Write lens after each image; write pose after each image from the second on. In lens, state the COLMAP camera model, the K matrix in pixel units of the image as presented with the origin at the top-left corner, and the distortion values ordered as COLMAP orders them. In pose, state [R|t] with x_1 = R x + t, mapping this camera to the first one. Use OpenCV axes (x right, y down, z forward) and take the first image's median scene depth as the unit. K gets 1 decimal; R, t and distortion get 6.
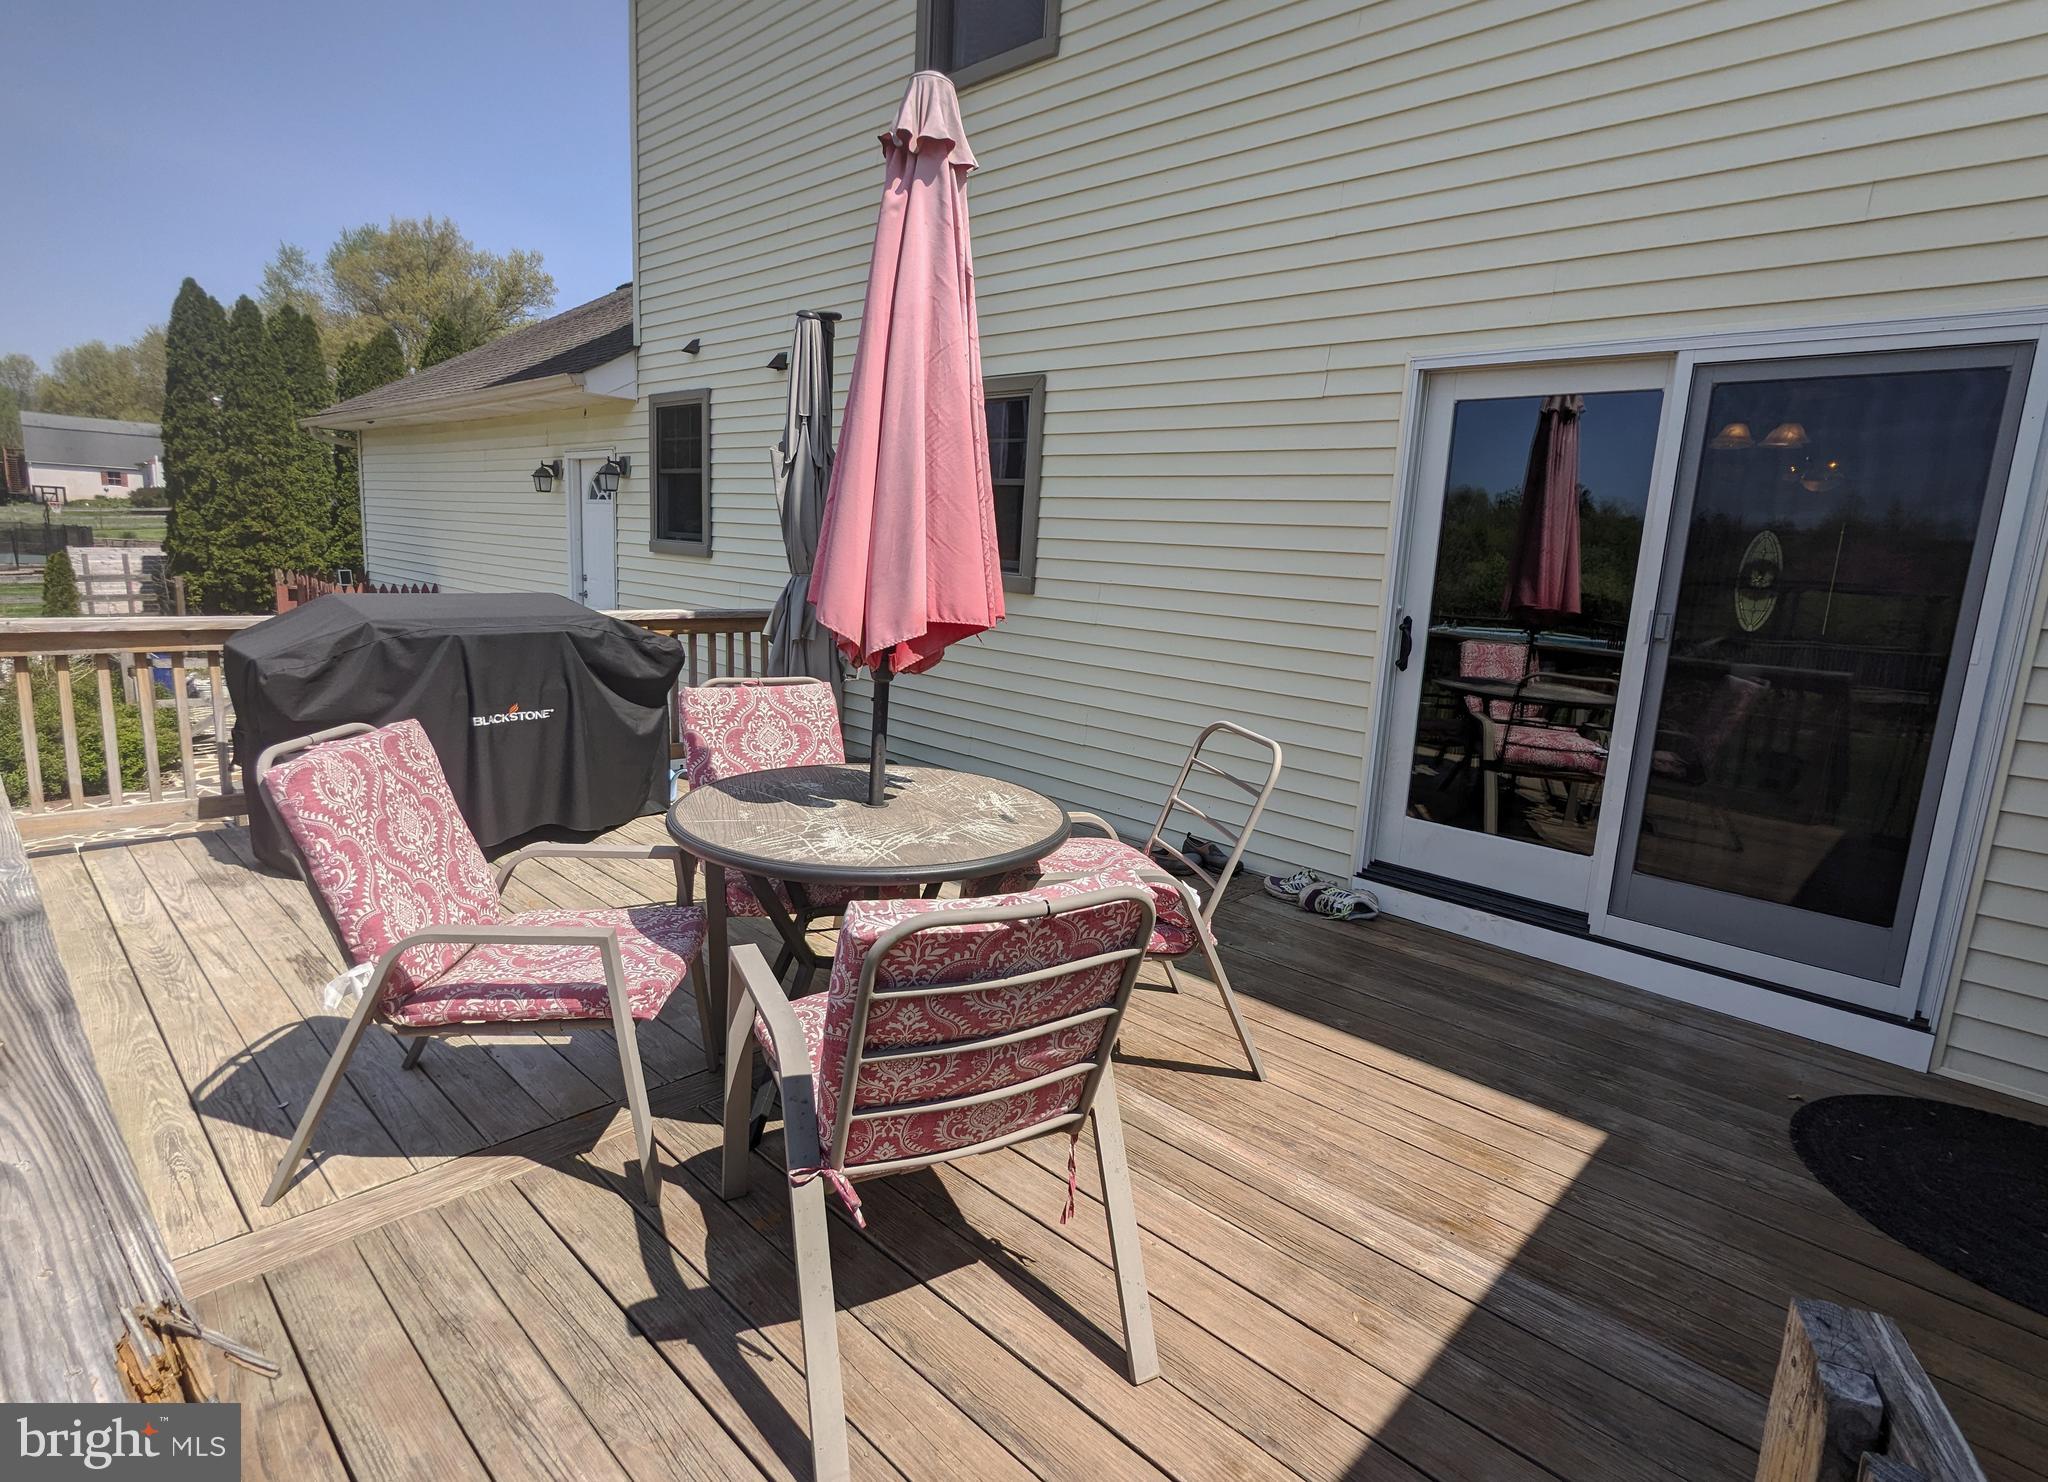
lens RADIAL K [[1053.6, 0, 1024.0], [0, 1053.6, 741.0], [0, 0, 1]] dist [0.002299, 0.000383]
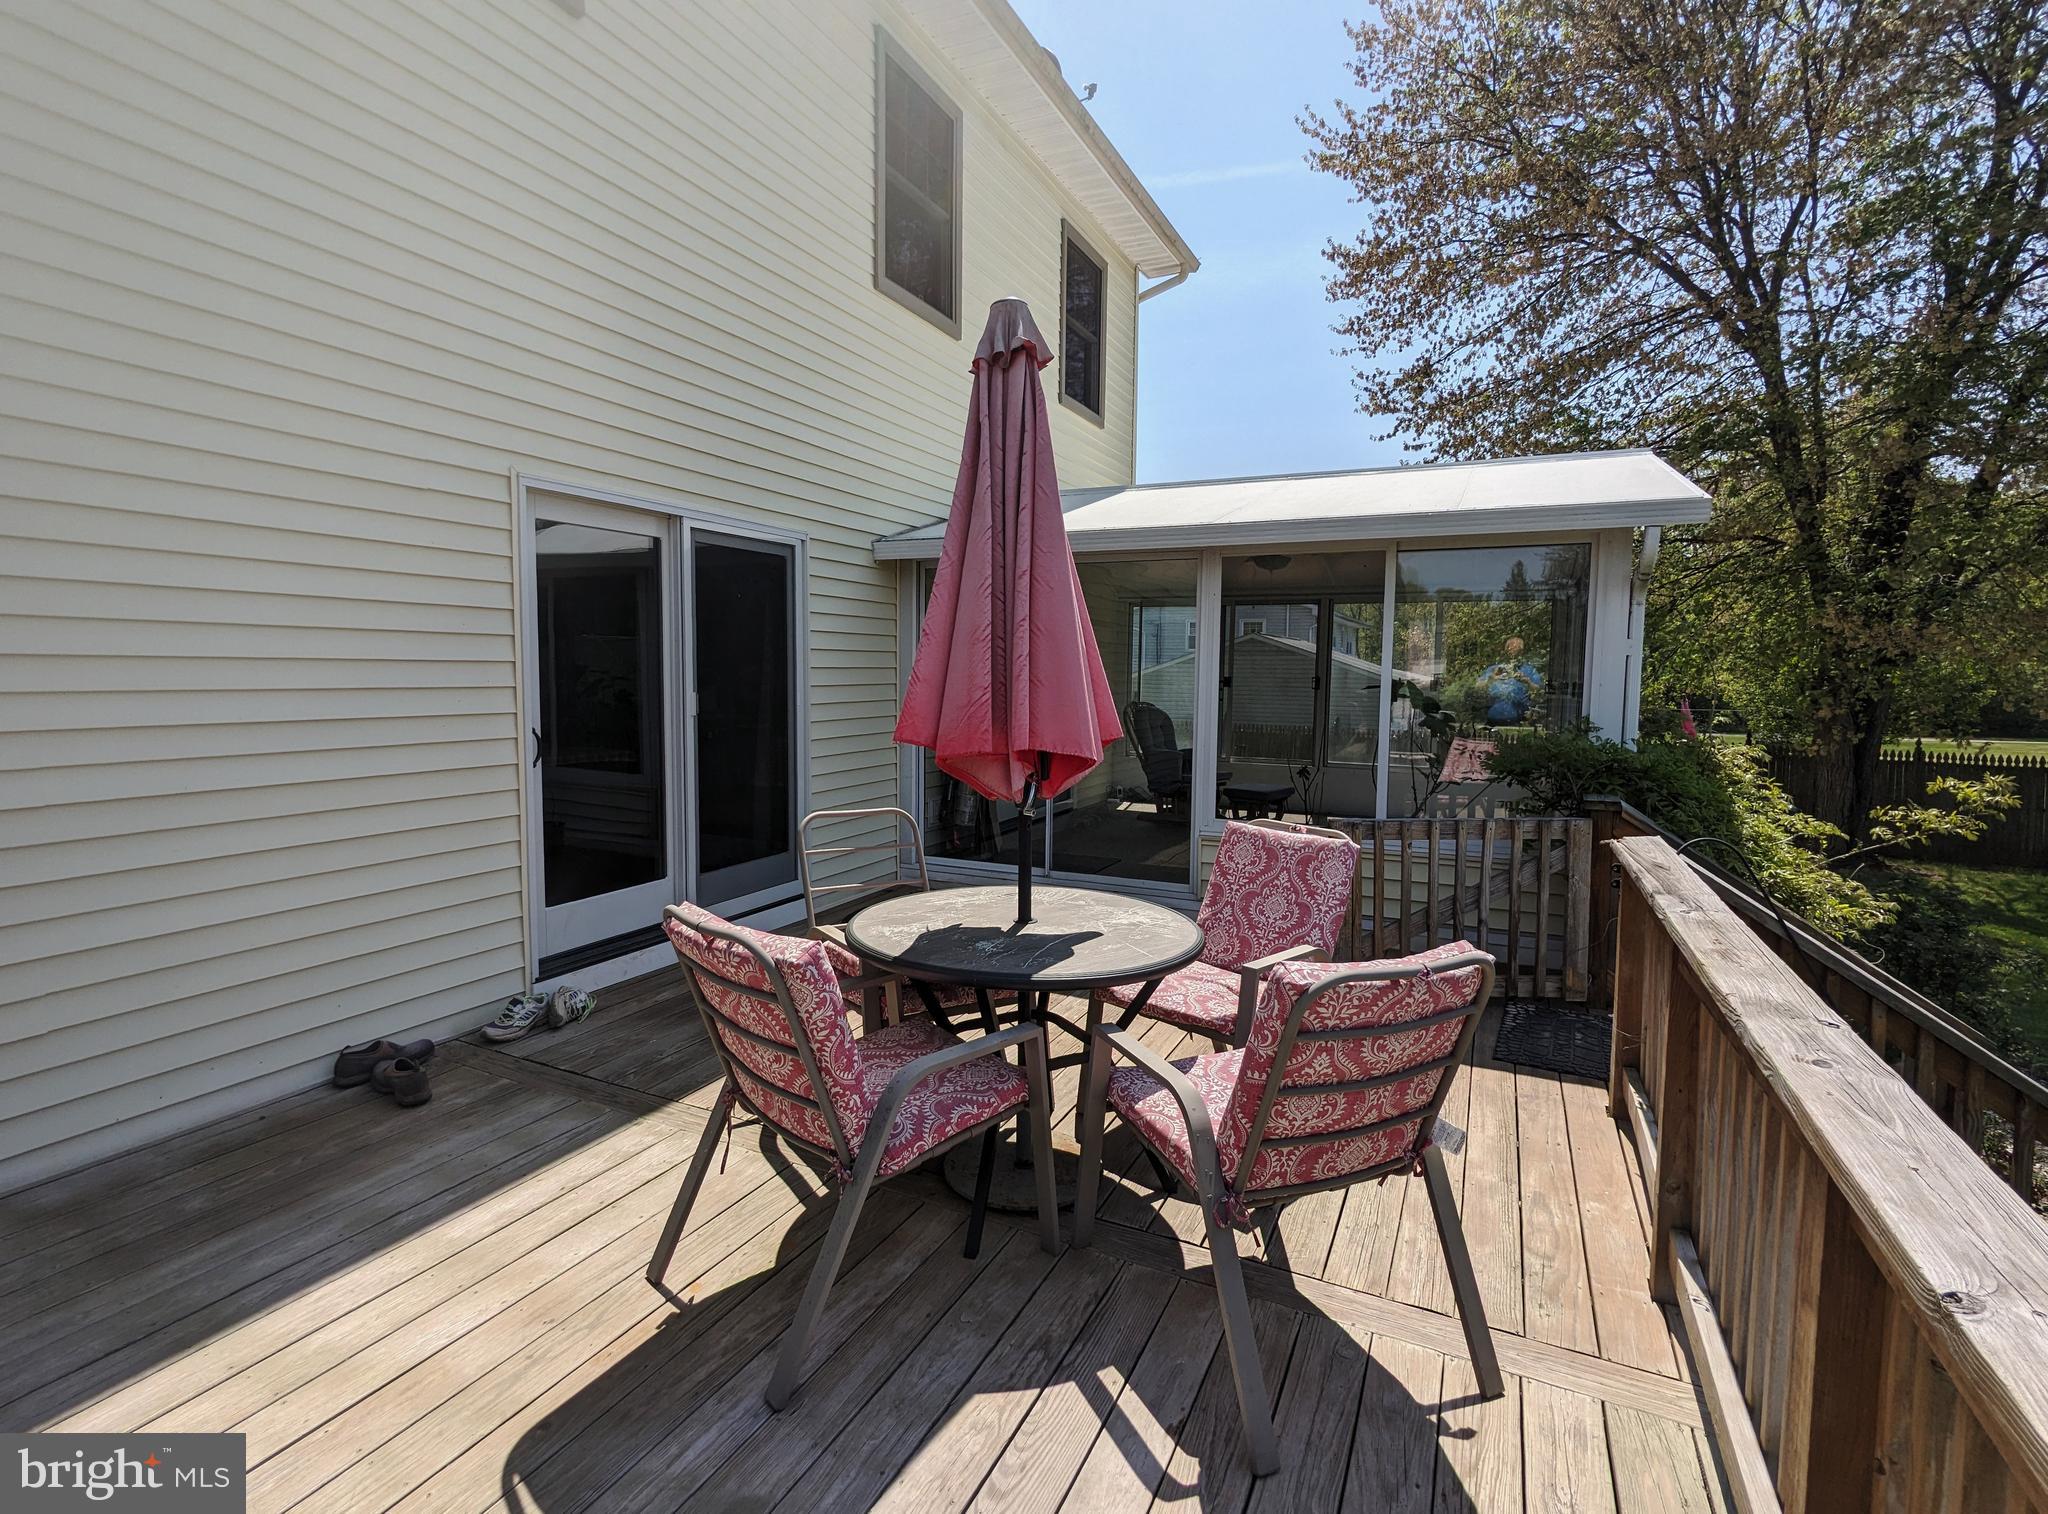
lens RADIAL K [[1050.0, 0, 1024.0], [0, 1050.0, 757.0], [0, 0, 1]] dist [0.002935, 0.000421]
pose [[-0.335416, -0.139816, 0.931637, -0.732116], [0.139328, 0.970688, 0.195839, -0.208084], [-0.931710, 0.195491, -0.306104, 0.834929]]
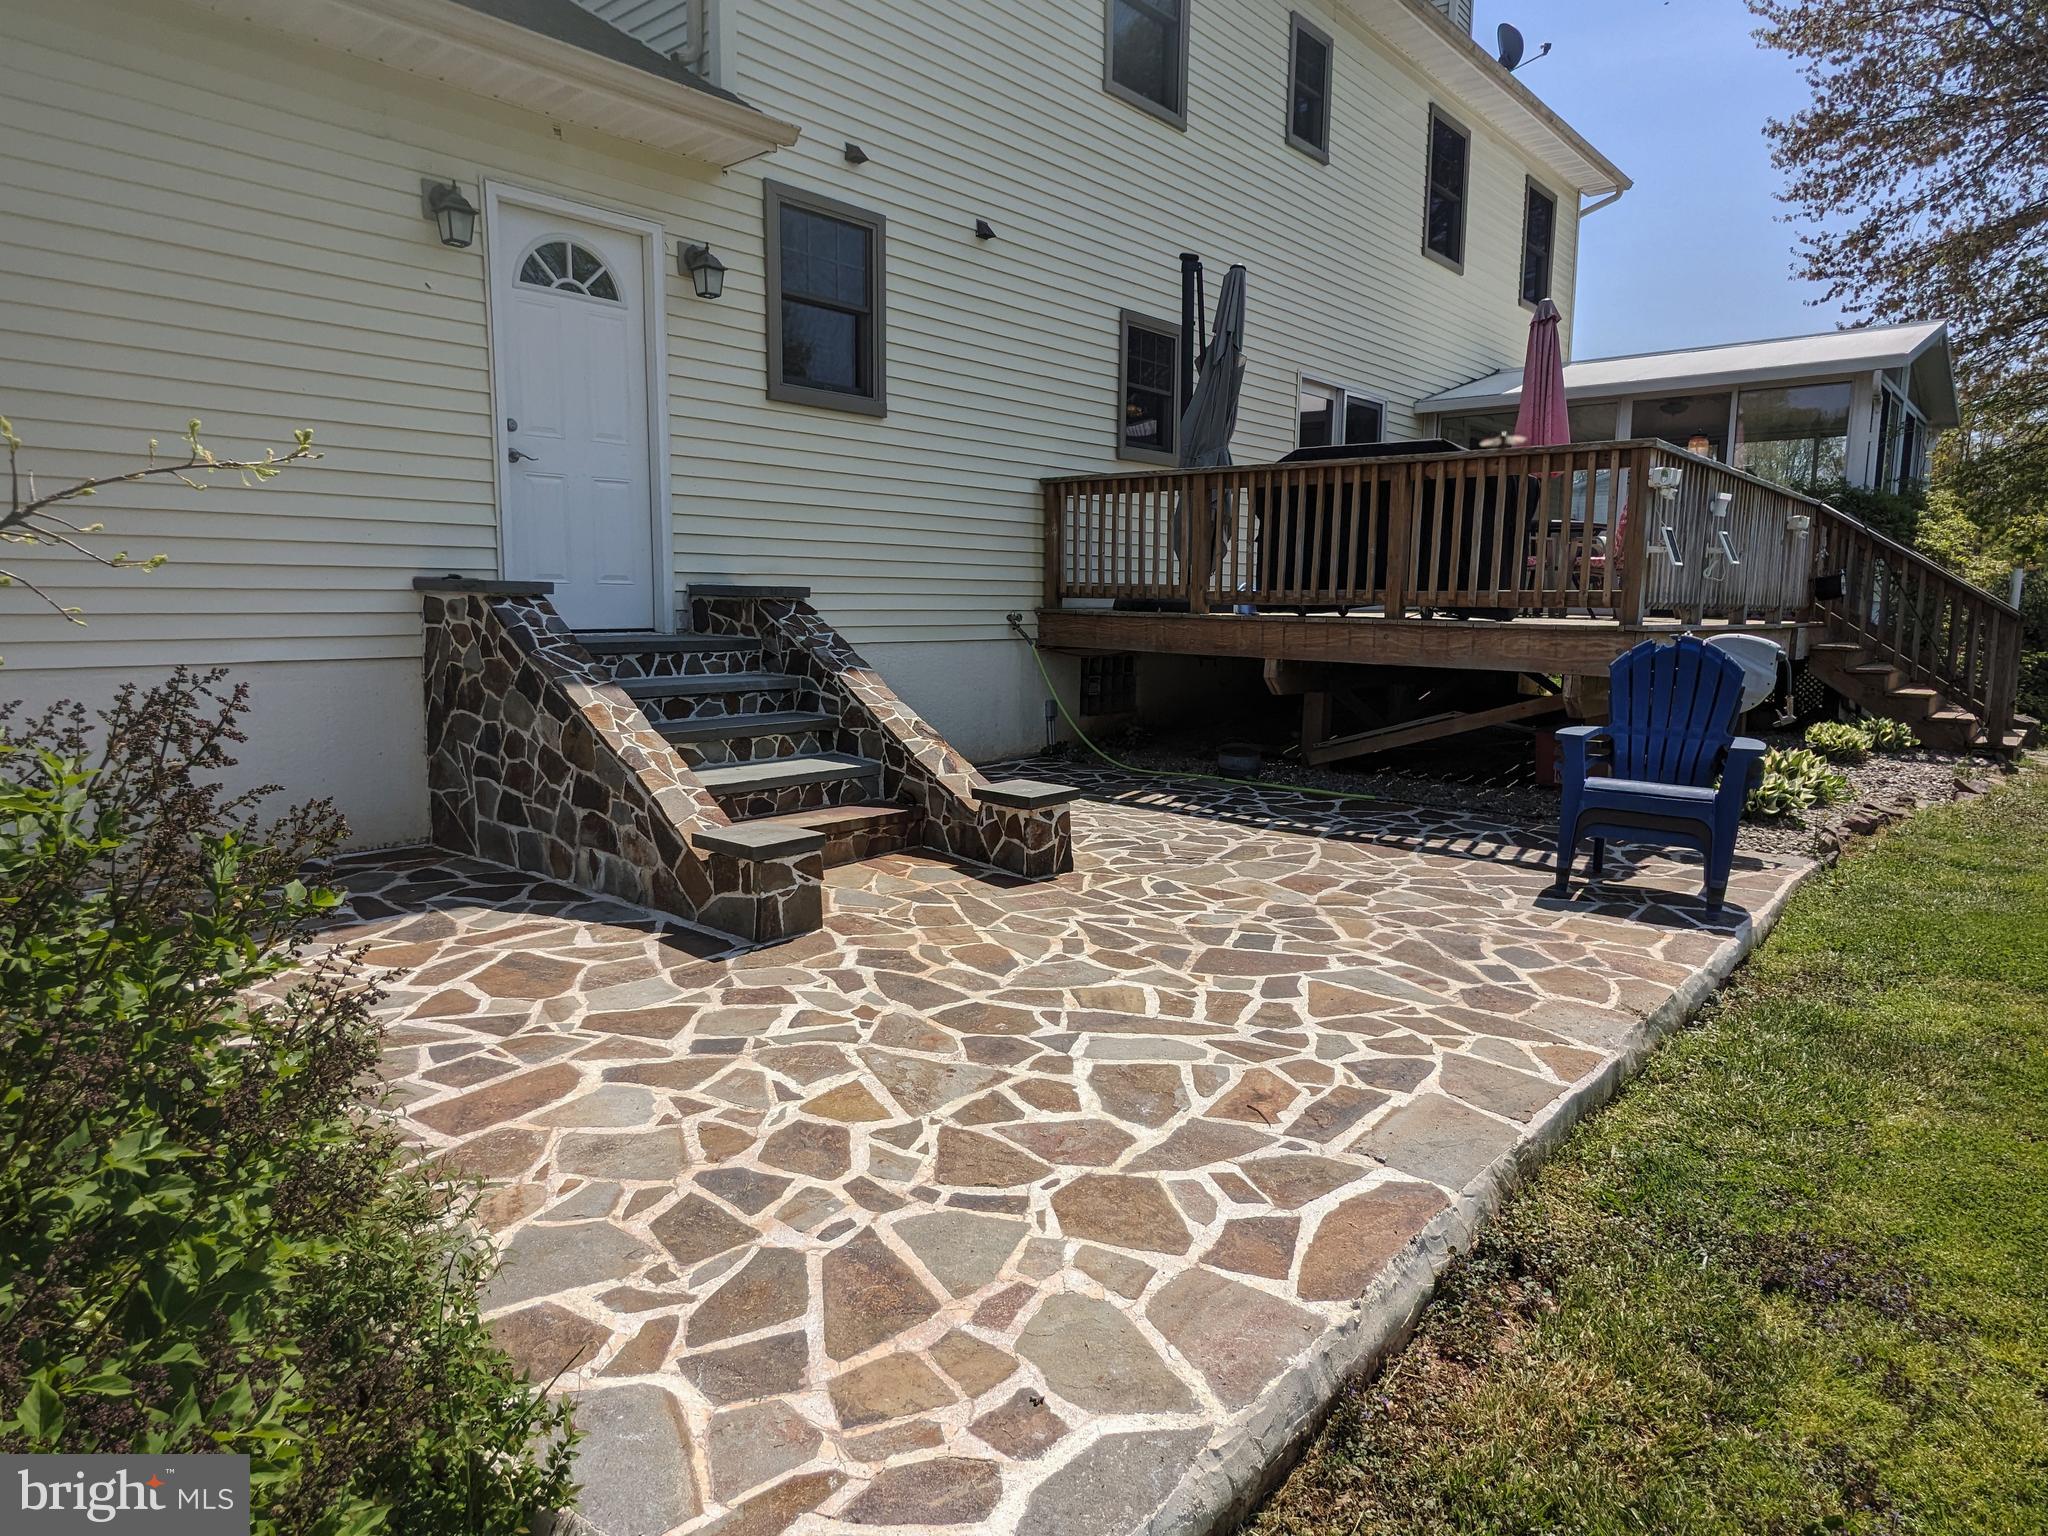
lens RADIAL K [[1268.3, 0, 1024.0], [0, 1268.3, 768.0], [0, 0, 1]] dist [-0.003348, -0.001301]
pose [[-0.064560, -0.189801, 0.979698, -2.429466], [0.169299, 0.965431, 0.198194, -0.153603], [-0.983448, 0.178657, -0.030195, 1.740147]]
